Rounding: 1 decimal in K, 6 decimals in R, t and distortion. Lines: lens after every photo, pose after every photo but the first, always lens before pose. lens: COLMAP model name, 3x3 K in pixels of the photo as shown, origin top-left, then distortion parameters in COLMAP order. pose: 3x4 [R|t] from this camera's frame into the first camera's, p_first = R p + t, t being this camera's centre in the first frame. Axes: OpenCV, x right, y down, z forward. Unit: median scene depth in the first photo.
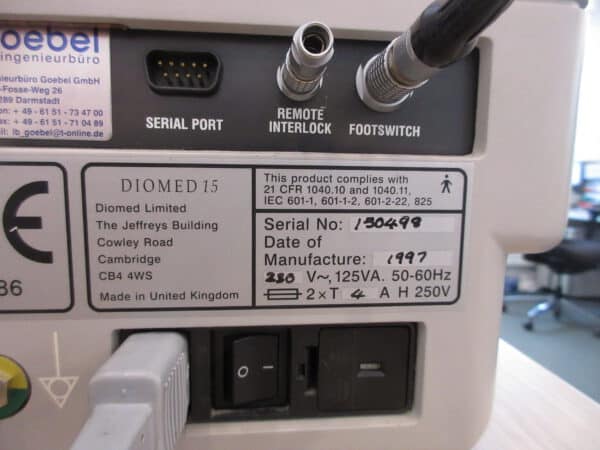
lens RADIAL K [[418.8, 0, 300.0], [0, 418.8, 225.0], [0, 0, 1]] dist [-0.006639, -0.002801]
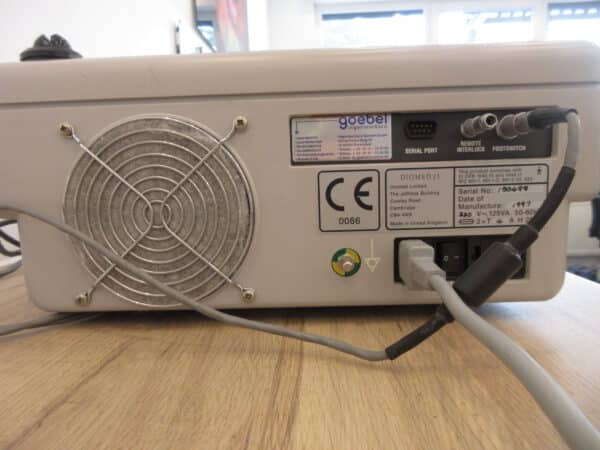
lens RADIAL K [[418.8, 0, 300.0], [0, 418.8, 225.0], [0, 0, 1]] dist [-0.006639, -0.002801]
pose [[0.991785, -0.031035, -0.124097, -0.680688], [0.031218, 0.999513, -0.000478, 0.159067], [0.124051, -0.003400, 0.992270, -1.442236]]
